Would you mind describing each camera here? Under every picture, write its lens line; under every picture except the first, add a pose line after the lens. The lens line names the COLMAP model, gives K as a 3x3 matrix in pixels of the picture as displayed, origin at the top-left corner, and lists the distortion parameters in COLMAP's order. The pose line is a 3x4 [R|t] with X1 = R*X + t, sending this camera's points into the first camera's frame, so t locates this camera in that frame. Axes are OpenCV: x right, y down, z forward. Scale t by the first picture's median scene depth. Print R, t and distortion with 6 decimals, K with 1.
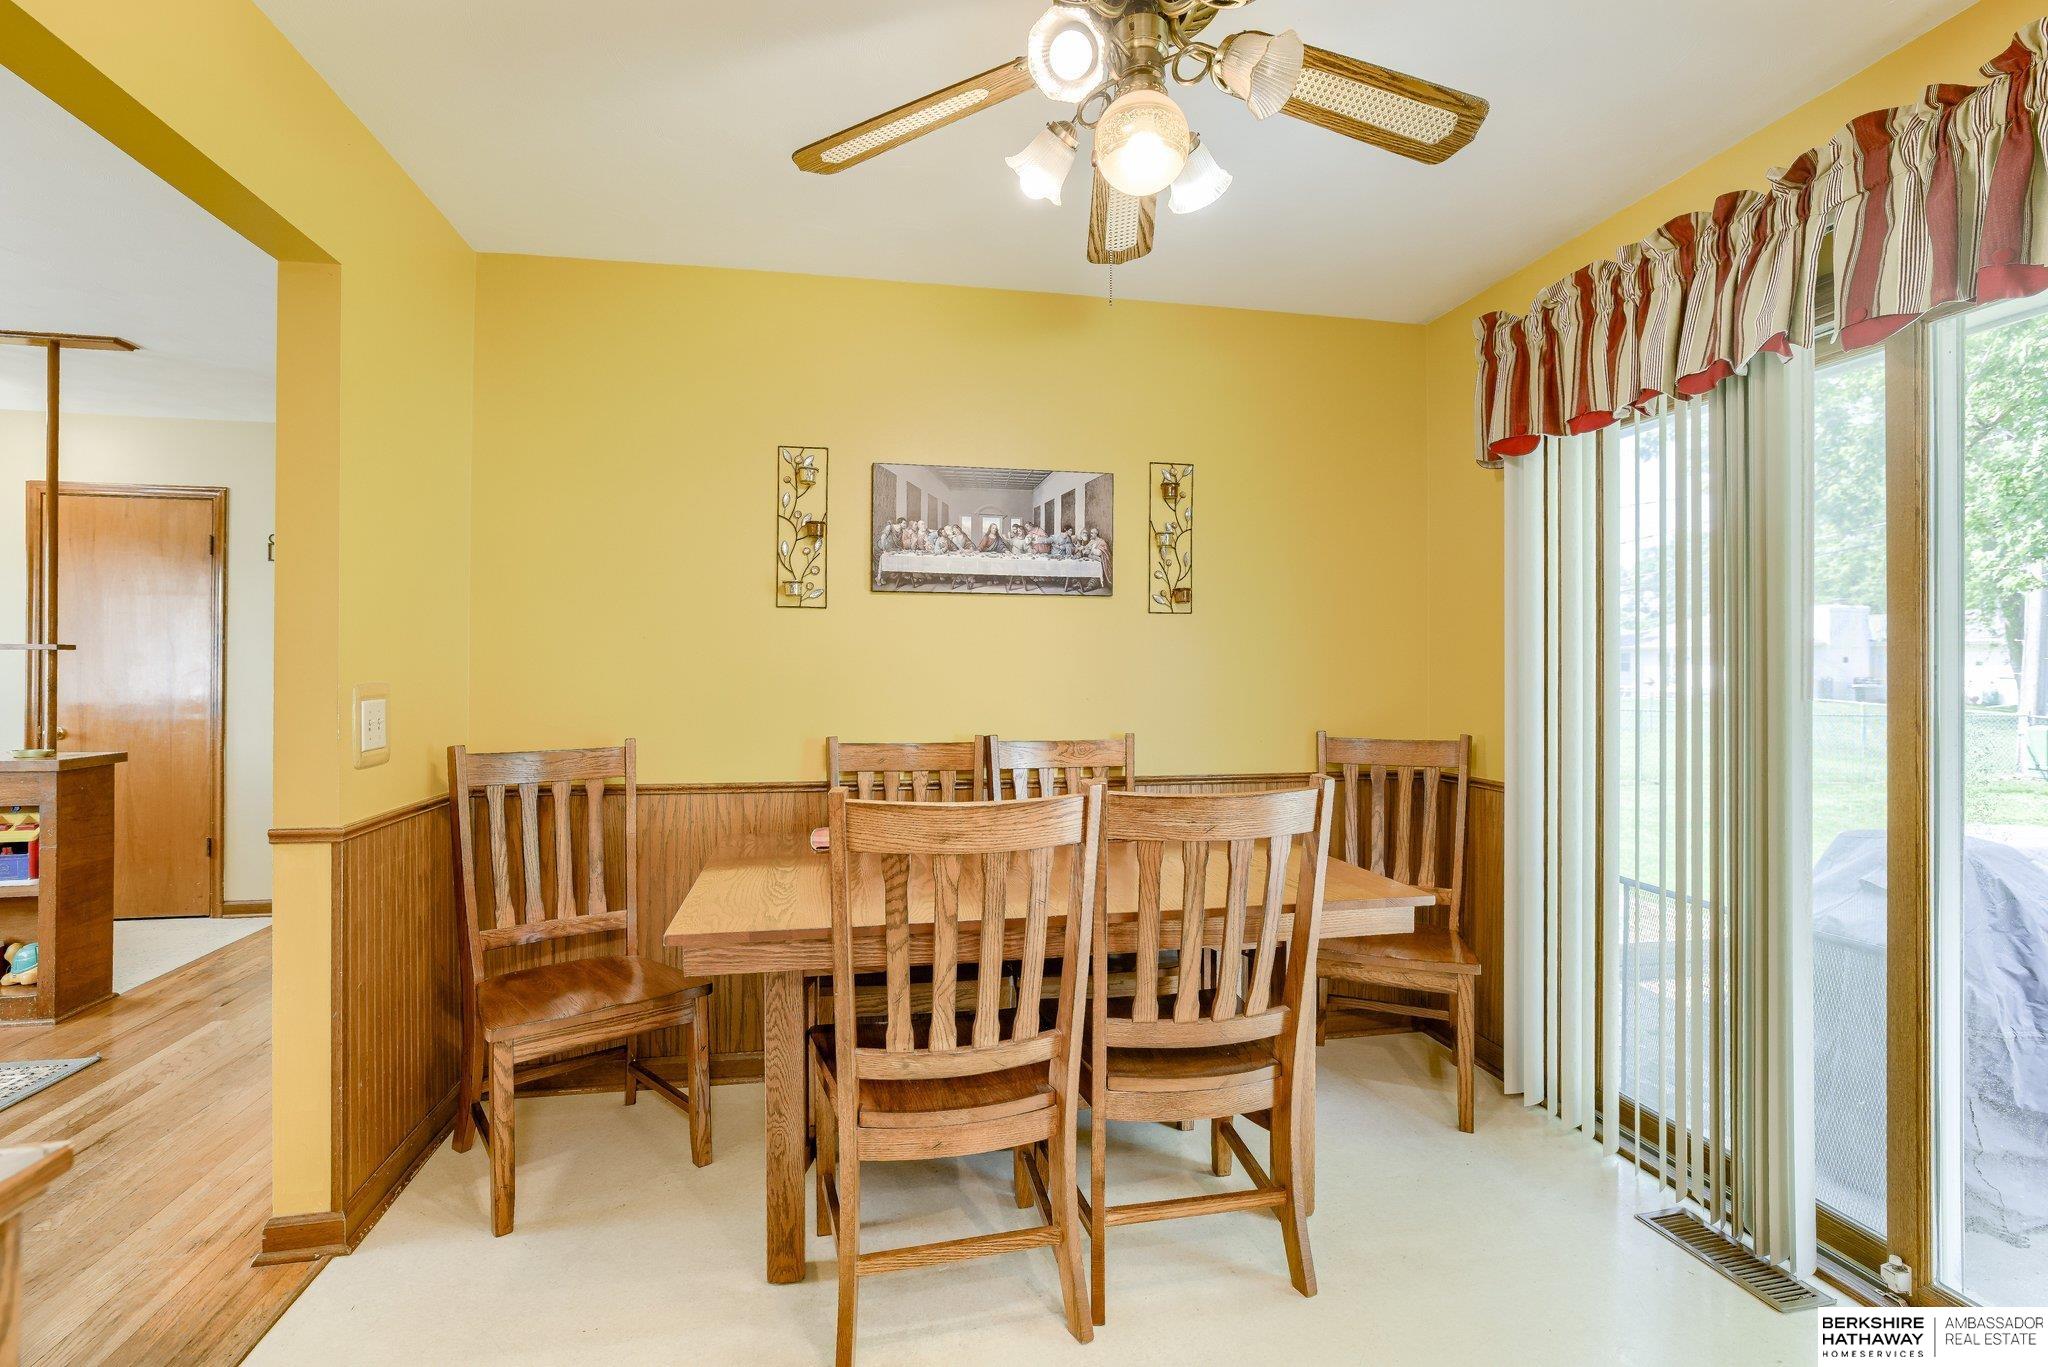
lens RADIAL K [[959.7, 0, 1018.8], [0, 959.7, 664.6], [0, 0, 1]] dist [-0.026656, 0.009024]
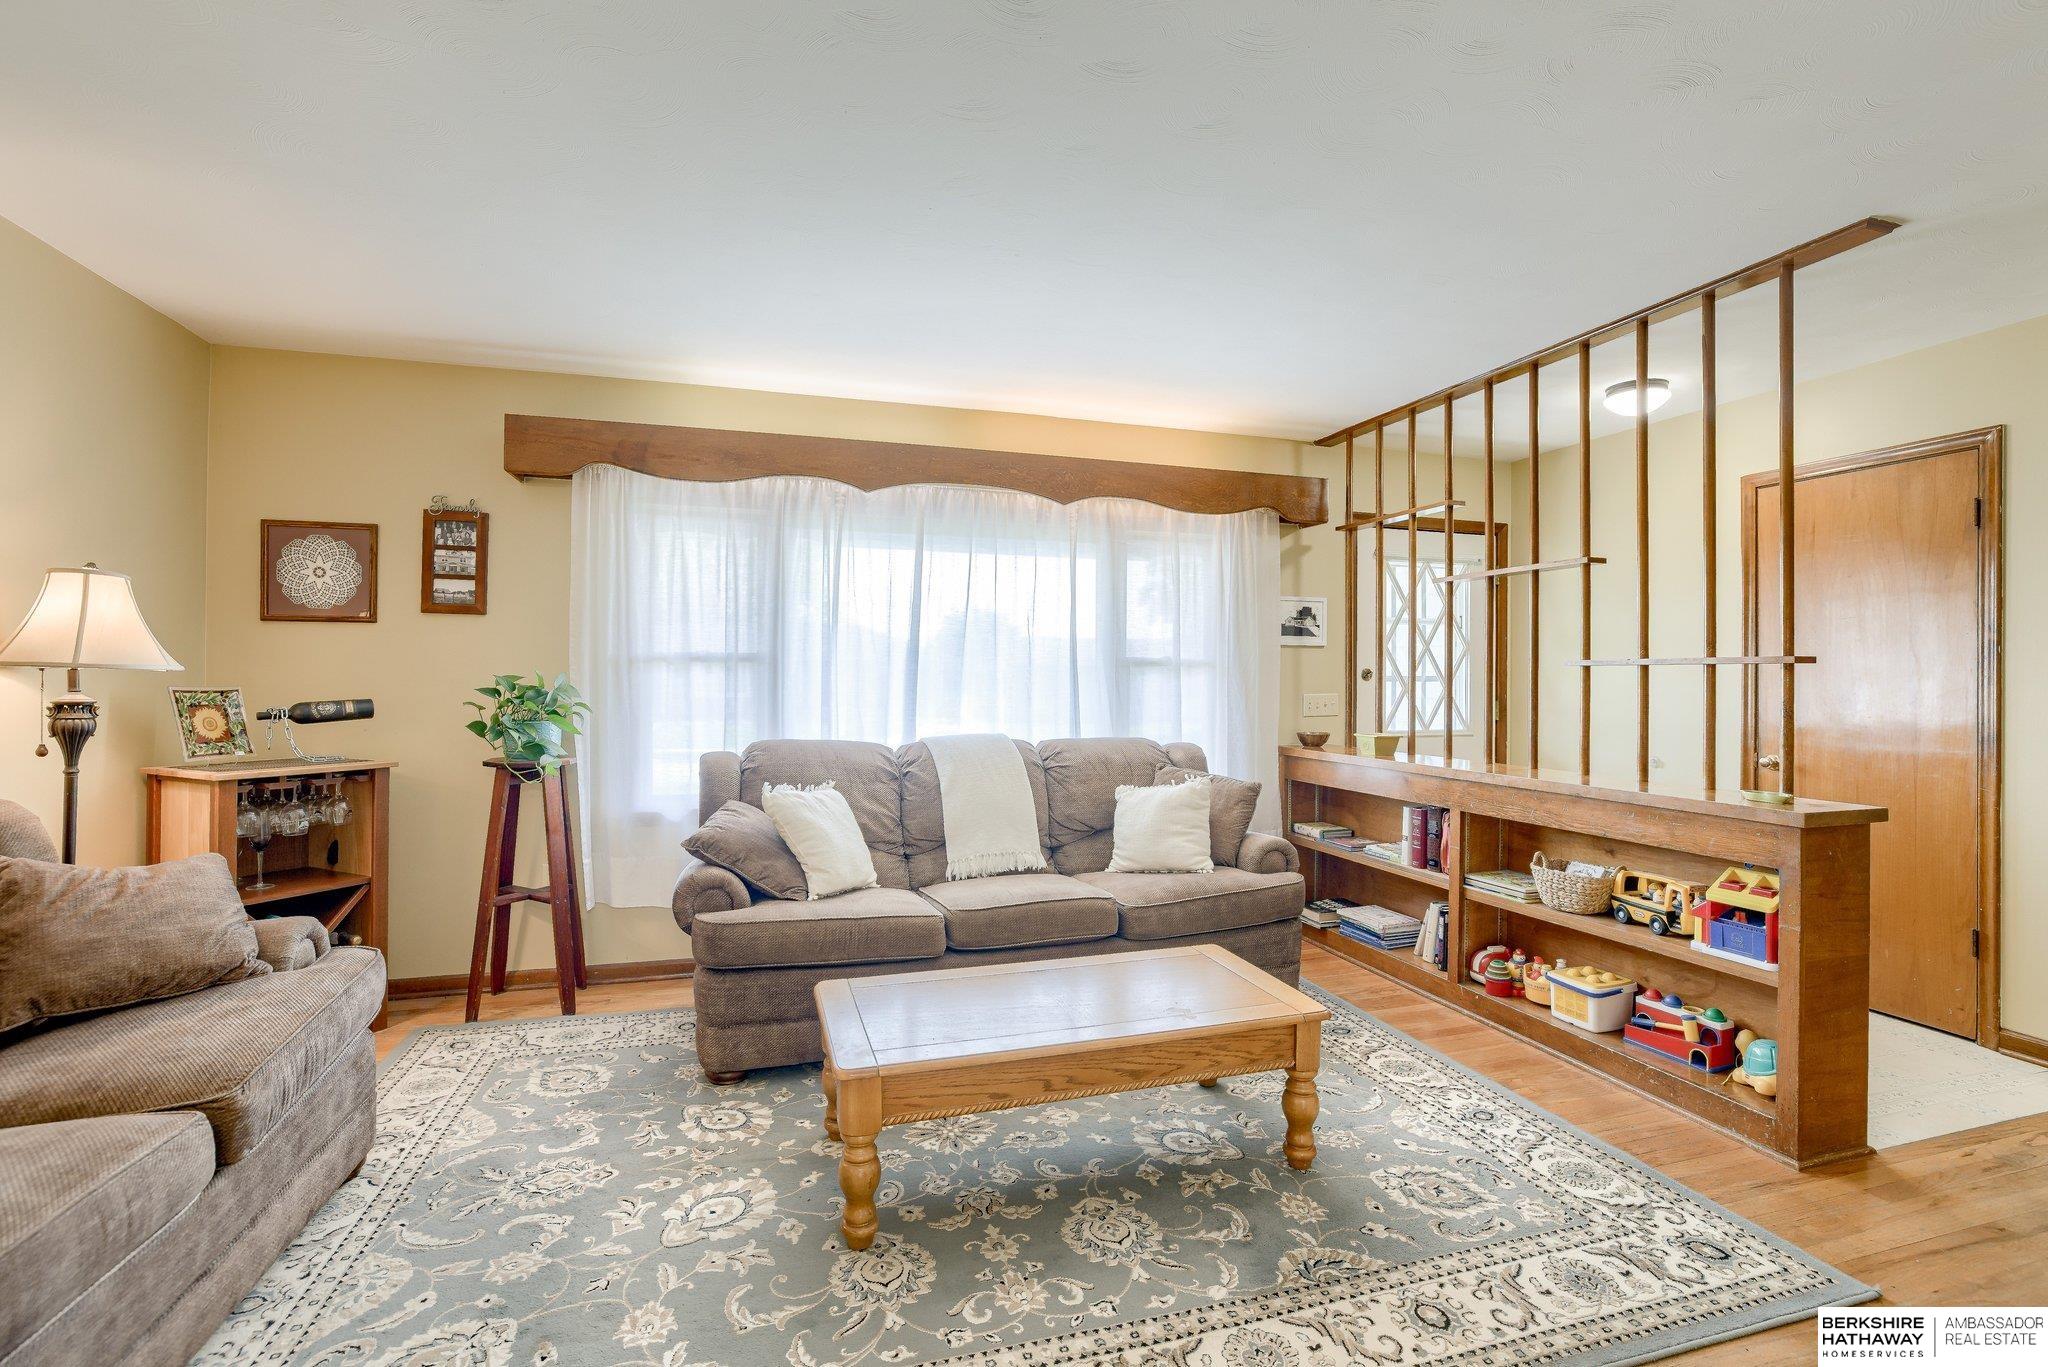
lens RADIAL K [[934.5, 0, 1025.2], [0, 934.5, 669.0], [0, 0, 1]] dist [-0.018455, 0.004731]
pose [[0.121930, -0.007853, -0.992508, -0.416096], [-0.002387, 0.999963, -0.008205, -0.004174], [0.992536, 0.003370, 0.121907, 0.340812]]
